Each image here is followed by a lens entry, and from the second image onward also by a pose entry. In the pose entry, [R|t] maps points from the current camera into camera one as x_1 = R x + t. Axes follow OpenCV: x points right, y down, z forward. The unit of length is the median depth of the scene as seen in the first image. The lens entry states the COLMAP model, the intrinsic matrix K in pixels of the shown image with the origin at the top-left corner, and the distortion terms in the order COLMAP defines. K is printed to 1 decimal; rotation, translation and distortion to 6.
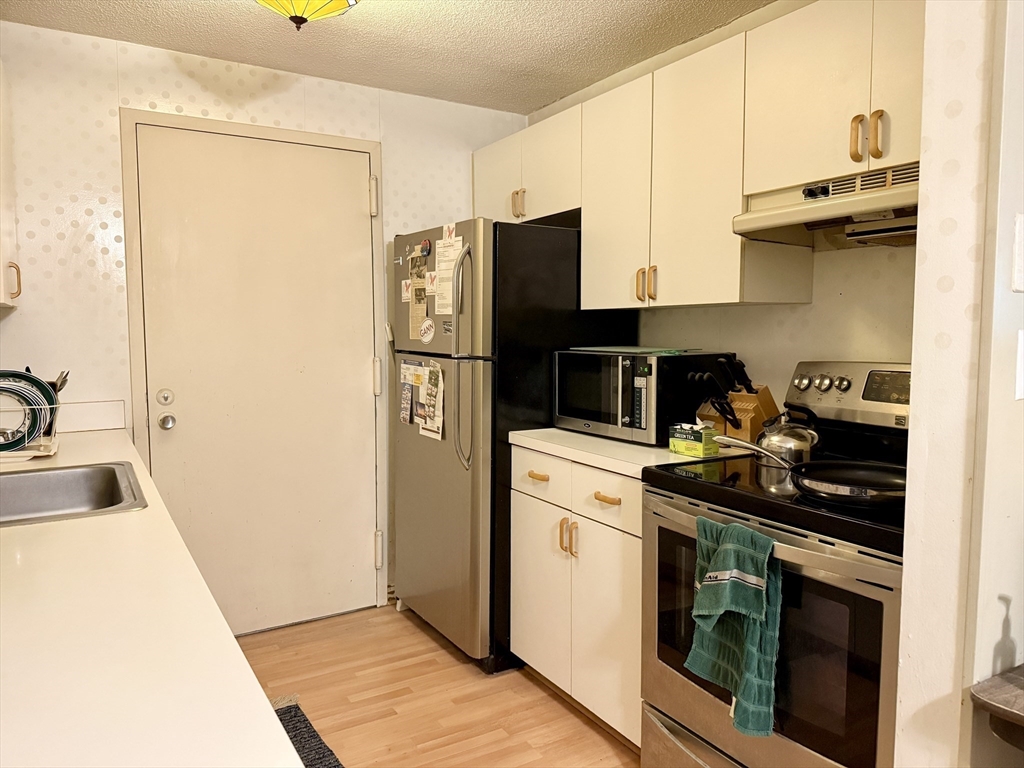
lens RADIAL K [[730.0, 0, 512.4], [0, 730.0, 384.8], [0, 0, 1]] dist [0.070847, -0.135518]
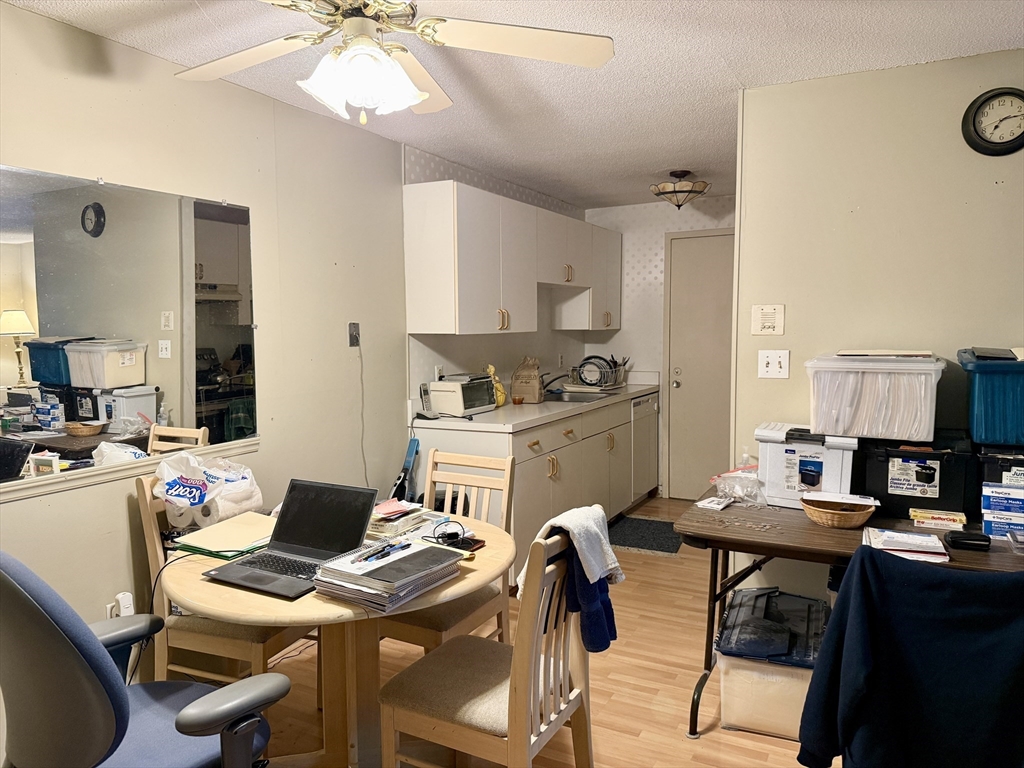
lens RADIAL K [[733.9, 0, 510.1], [0, 733.9, 387.1], [0, 0, 1]] dist [0.108324, -0.138574]
pose [[0.525805, 0.067673, -0.847909, 1.013513], [-0.059567, 0.997312, 0.042659, -0.000446], [0.848517, 0.028077, 0.528423, -0.461467]]
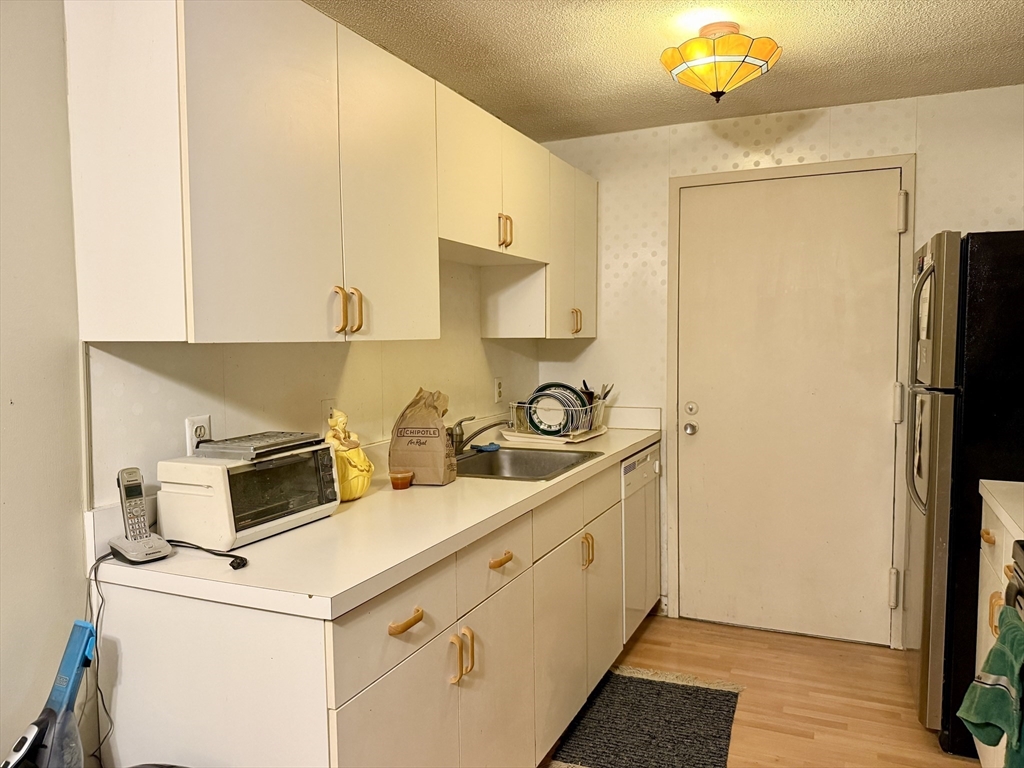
lens RADIAL K [[733.9, 0, 510.1], [0, 733.9, 387.1], [0, 0, 1]] dist [0.108324, -0.138574]
pose [[0.576353, 0.049265, -0.815715, 0.356158], [-0.057184, 0.998166, 0.019881, -0.025599], [0.815198, 0.035187, 0.578113, 0.045559]]
